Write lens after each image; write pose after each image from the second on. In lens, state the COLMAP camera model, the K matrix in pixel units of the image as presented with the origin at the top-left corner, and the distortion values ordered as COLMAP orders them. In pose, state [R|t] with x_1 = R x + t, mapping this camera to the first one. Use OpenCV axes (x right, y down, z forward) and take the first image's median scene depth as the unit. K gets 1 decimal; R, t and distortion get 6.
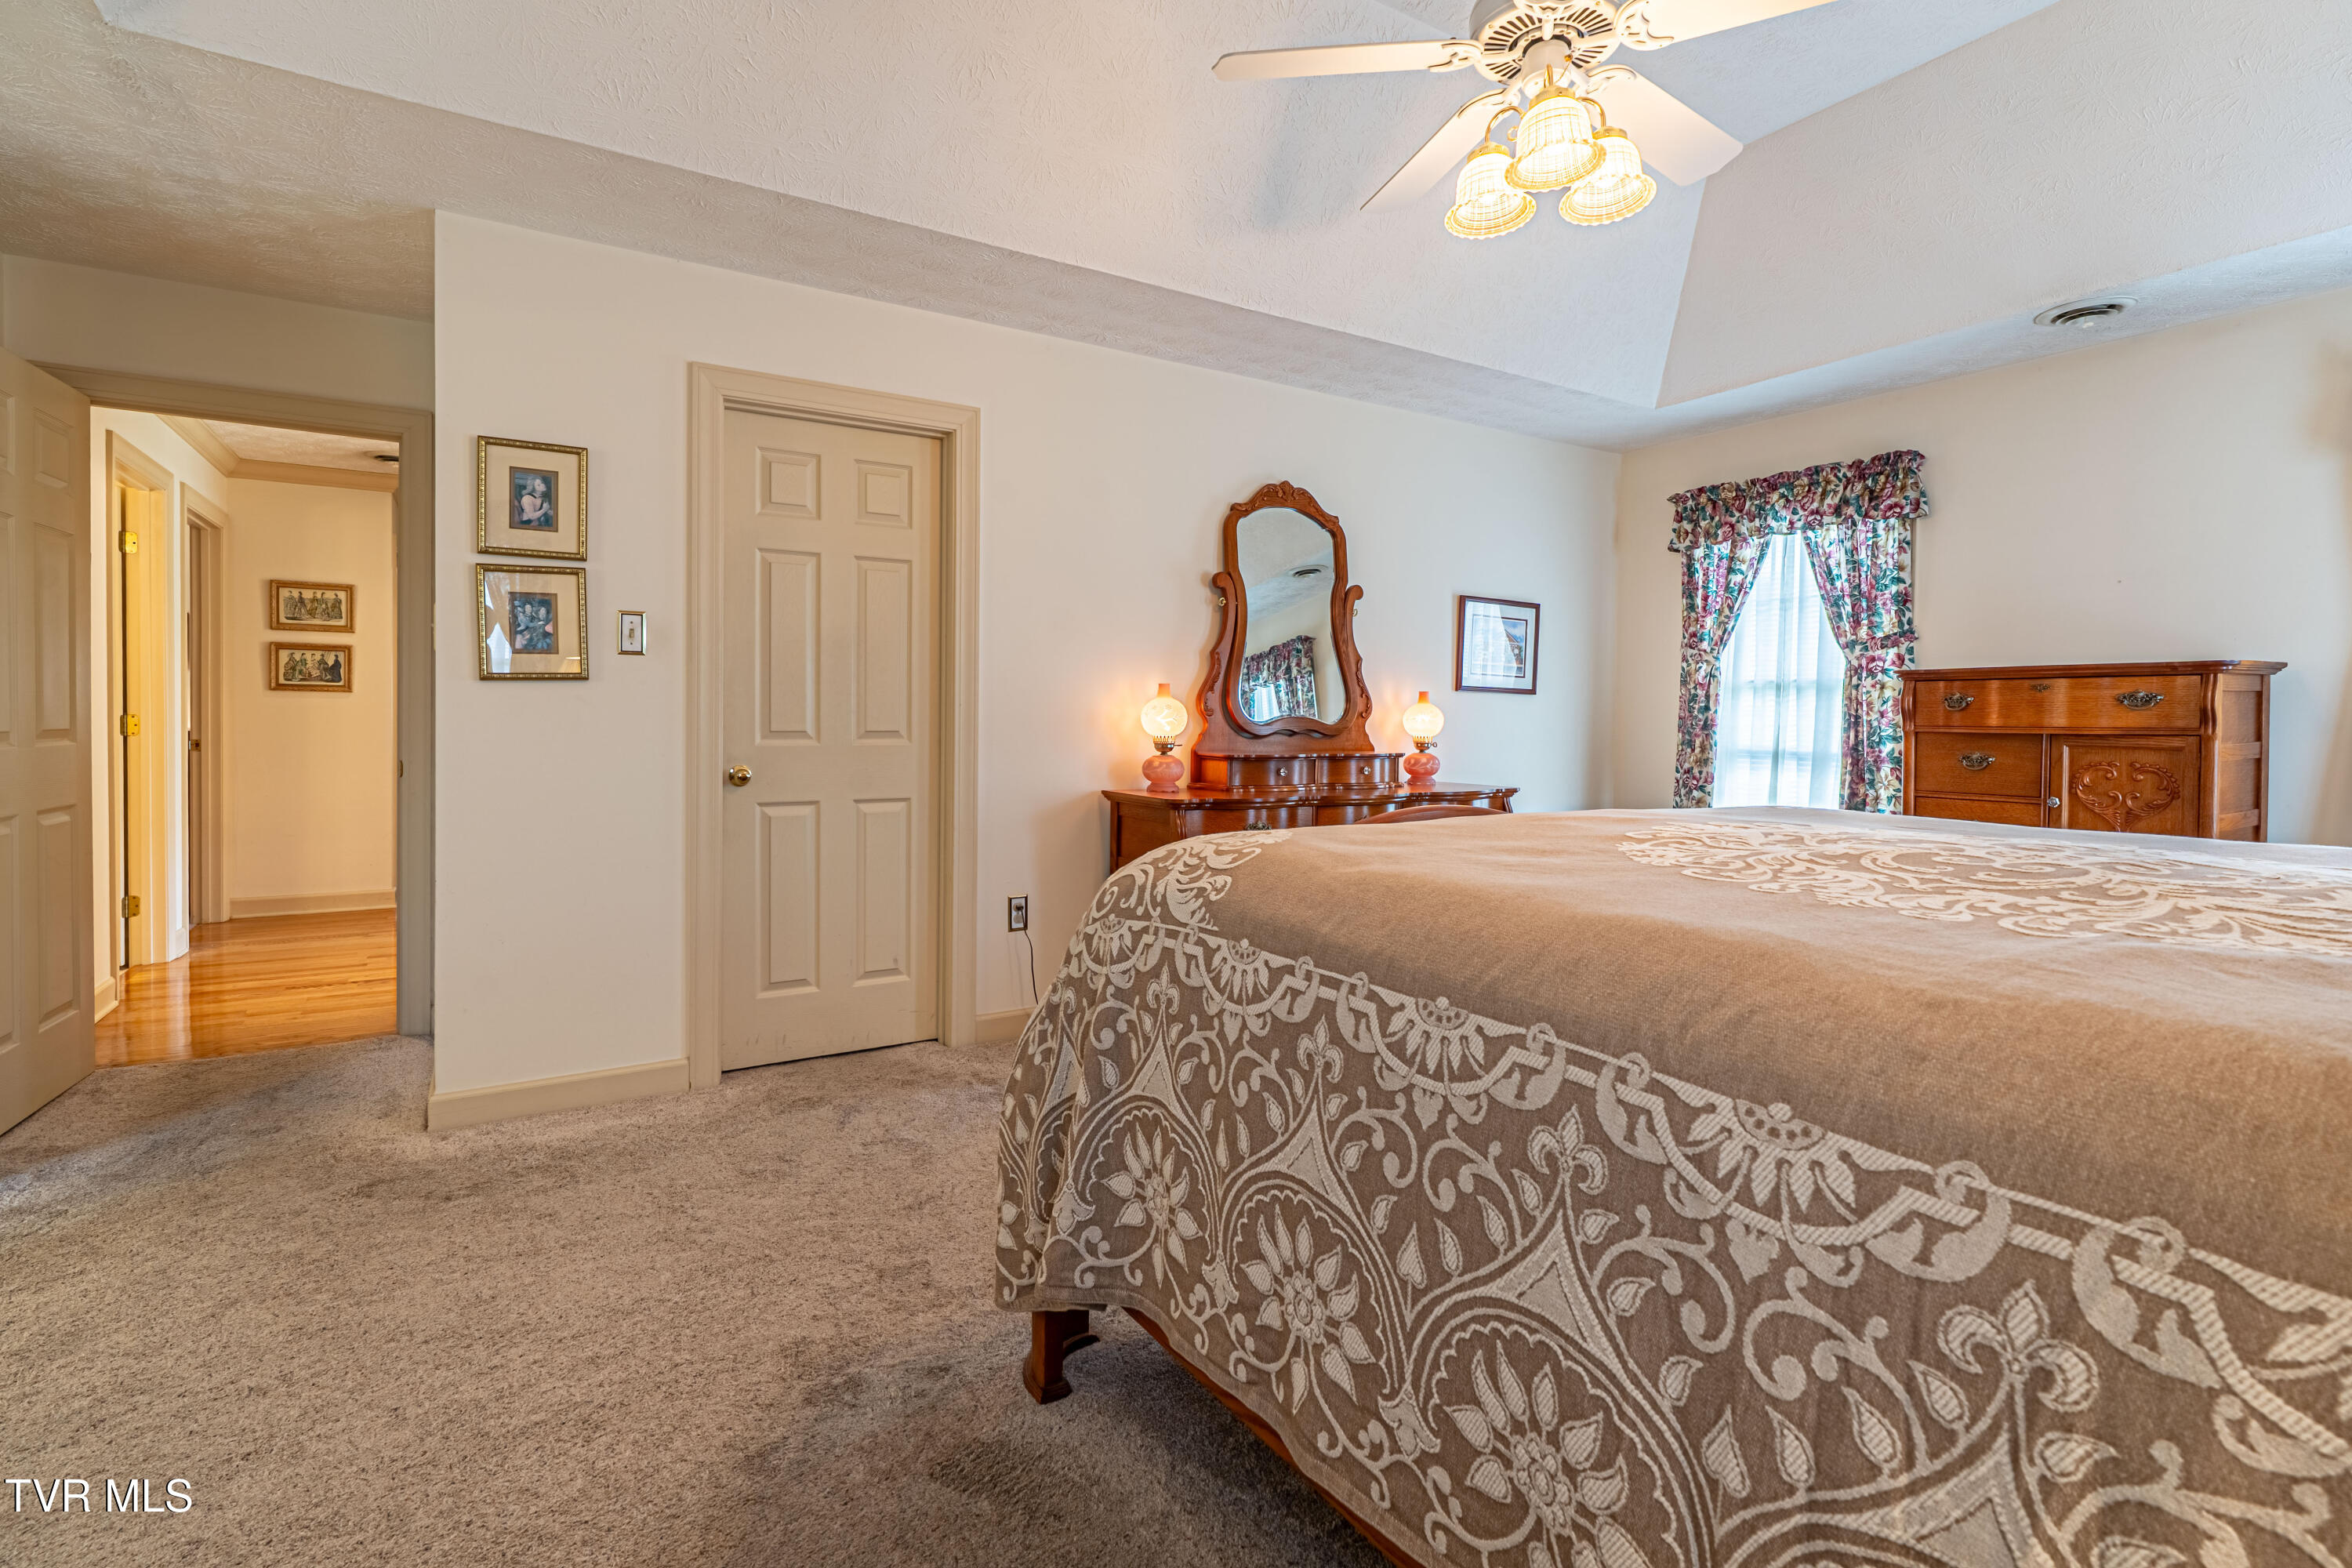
lens RADIAL K [[1090.8, 0, 1169.1], [0, 1090.8, 743.9], [0, 0, 1]] dist [-0.012104, 0.002920]
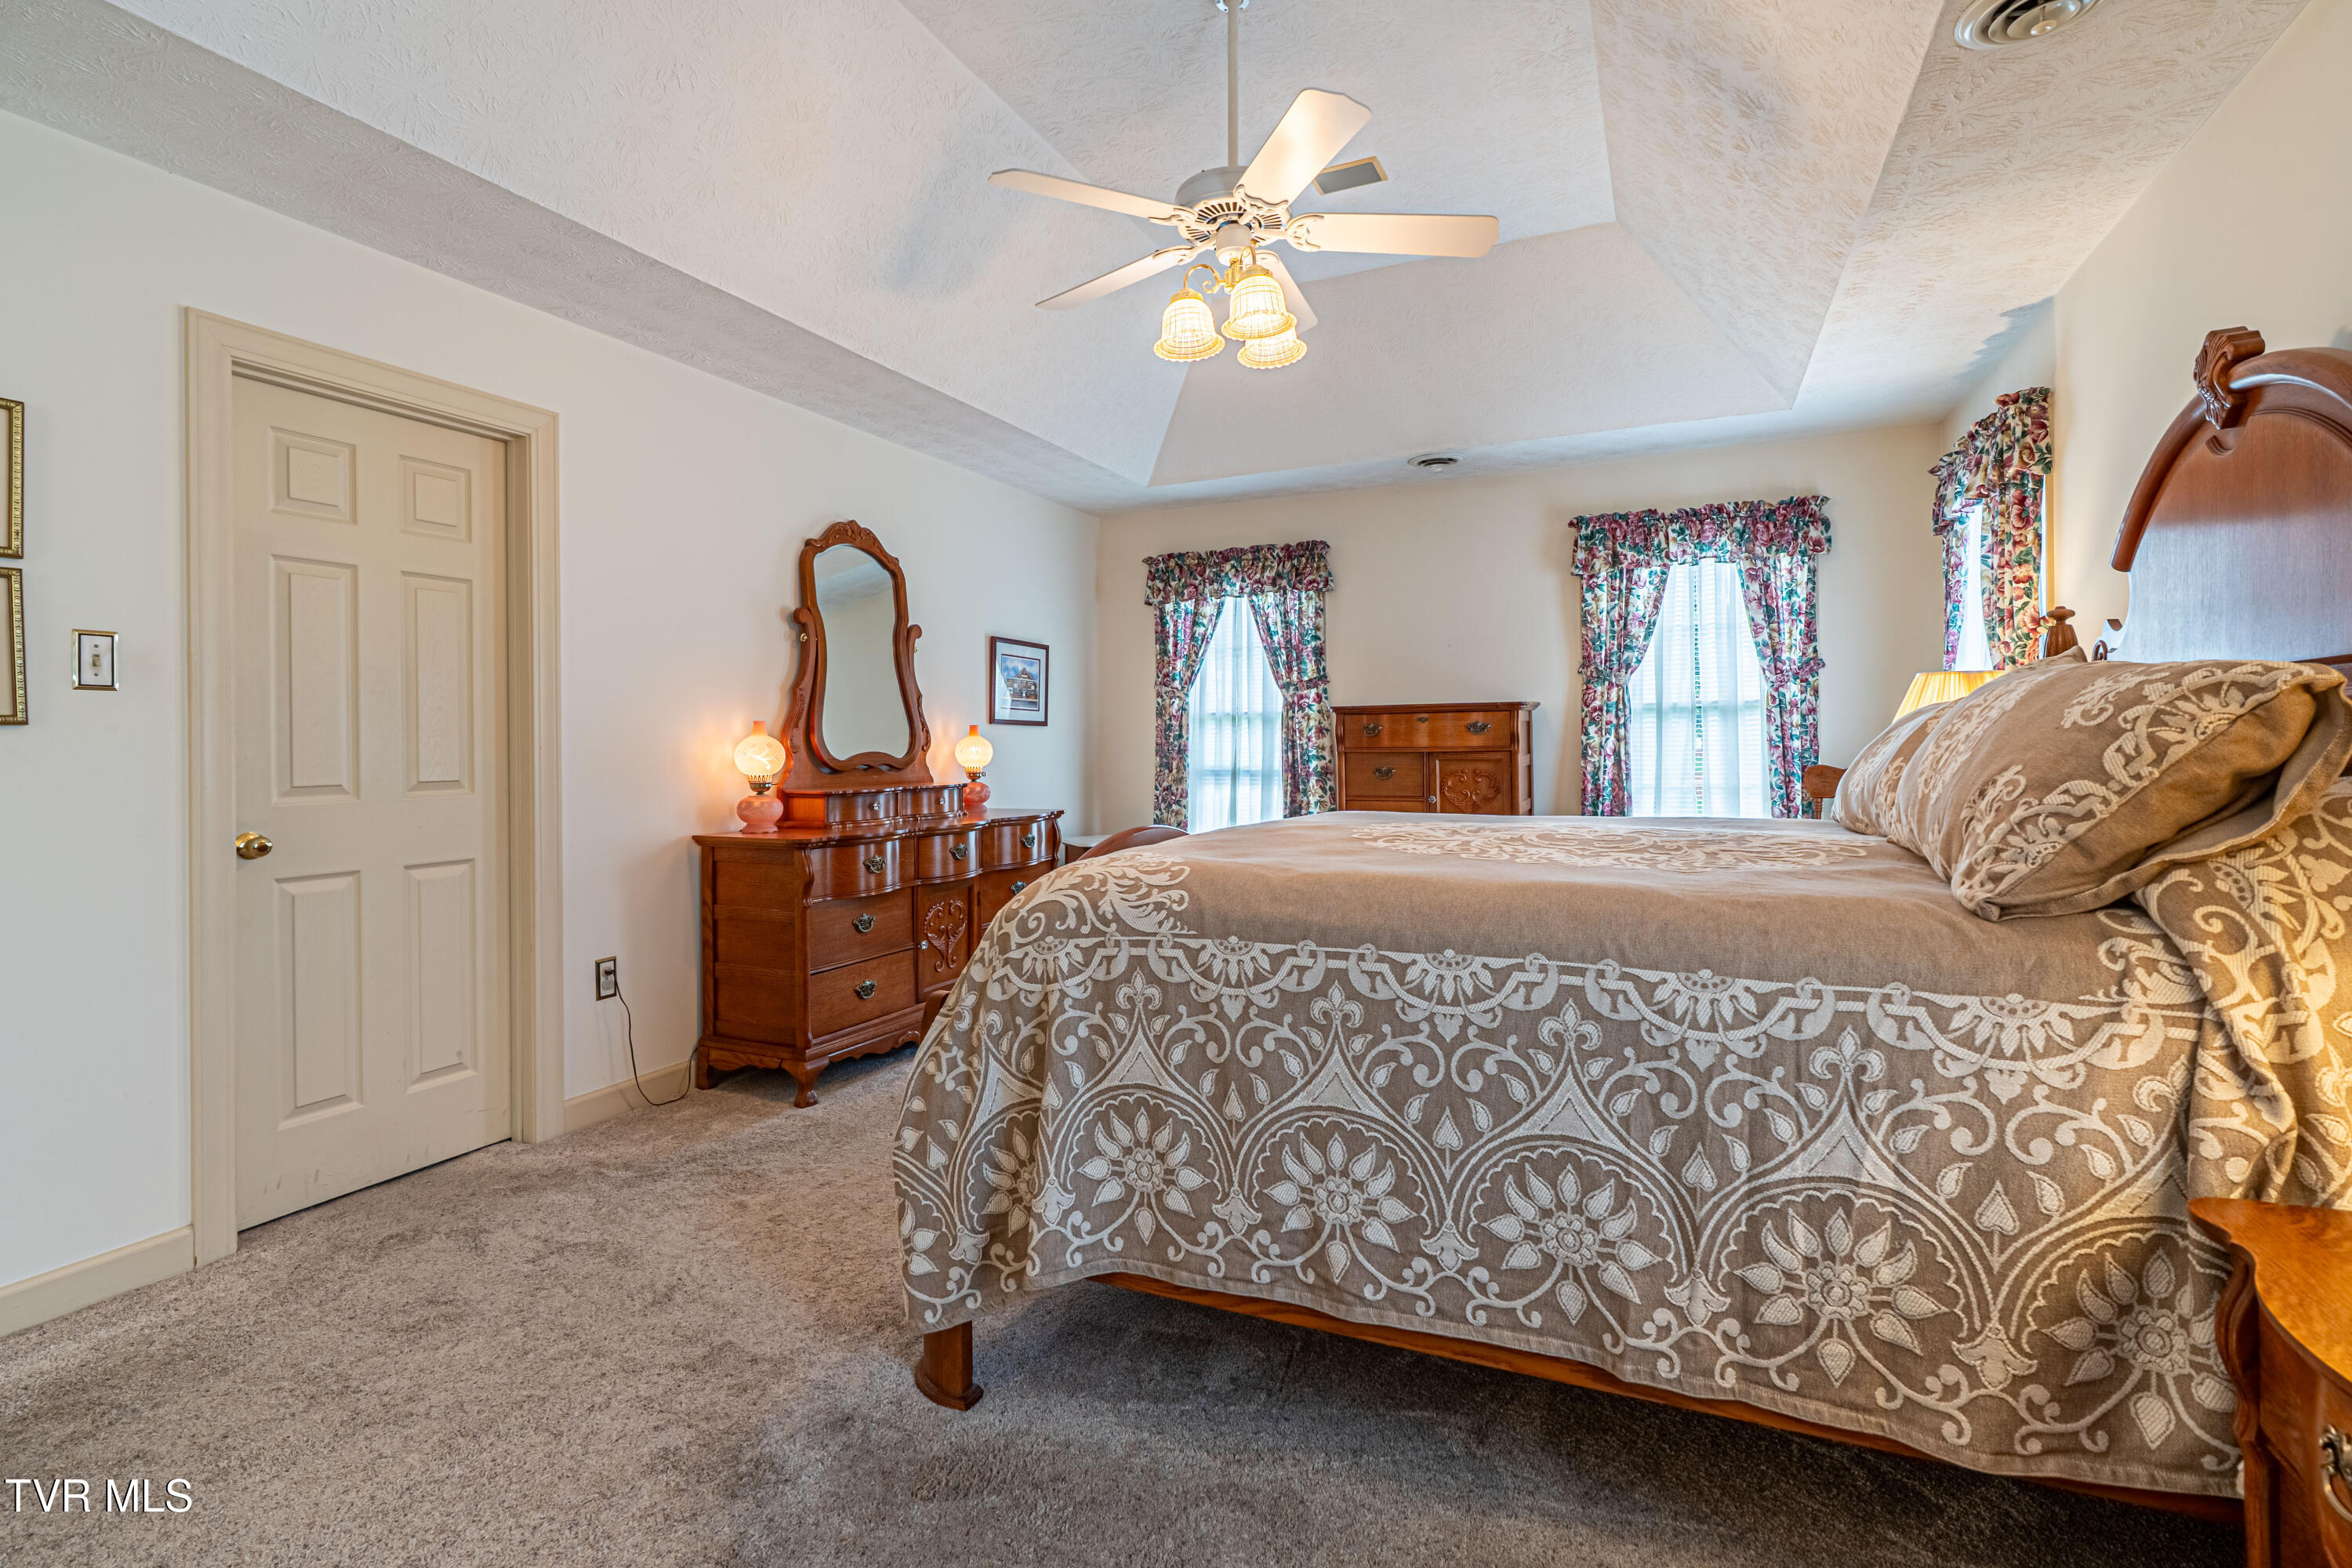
lens RADIAL K [[1090.8, 0, 1169.1], [0, 1090.8, 743.9], [0, 0, 1]] dist [-0.012104, 0.002920]
pose [[0.832960, -0.019355, 0.552995, -0.308269], [0.032377, 0.999381, -0.013790, -0.012600], [-0.552386, 0.029391, 0.833070, -0.006638]]
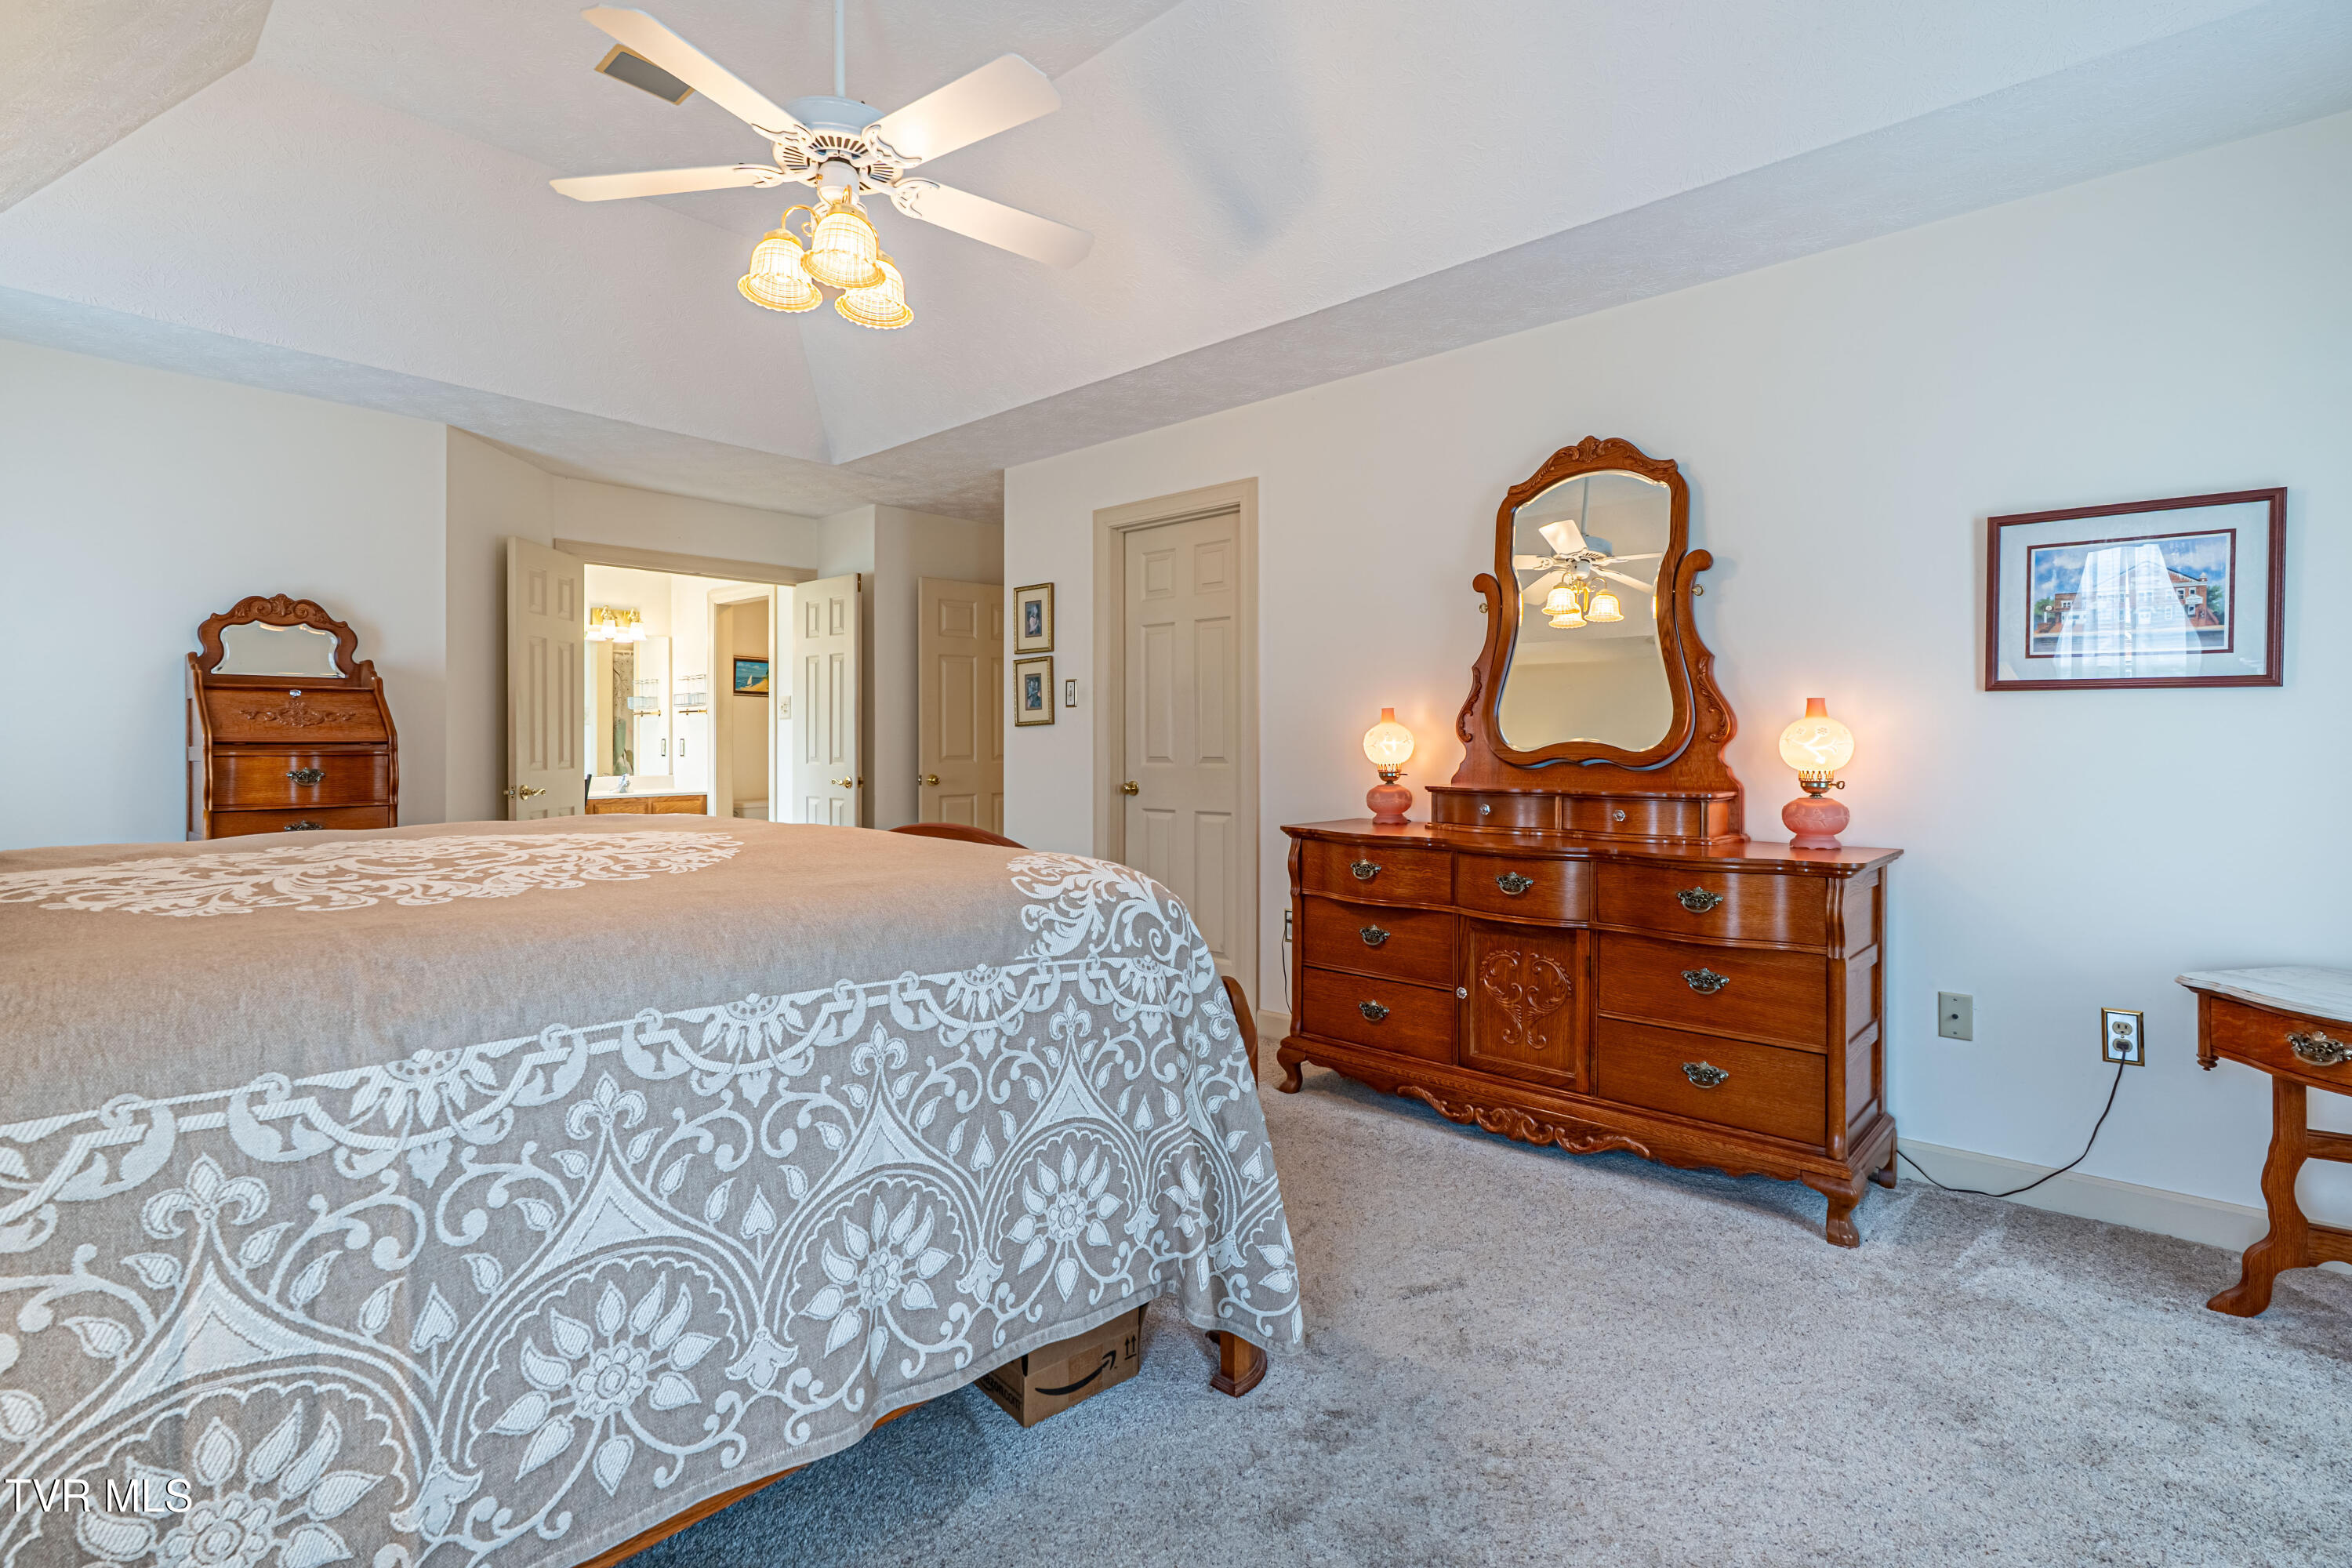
lens RADIAL K [[1090.8, 0, 1169.1], [0, 1090.8, 743.9], [0, 0, 1]] dist [-0.012104, 0.002920]
pose [[0.277228, -0.007379, -0.960776, 1.097583], [-0.017676, 0.999762, -0.012779, -0.012266], [0.960642, 0.020525, 0.277032, 0.731745]]
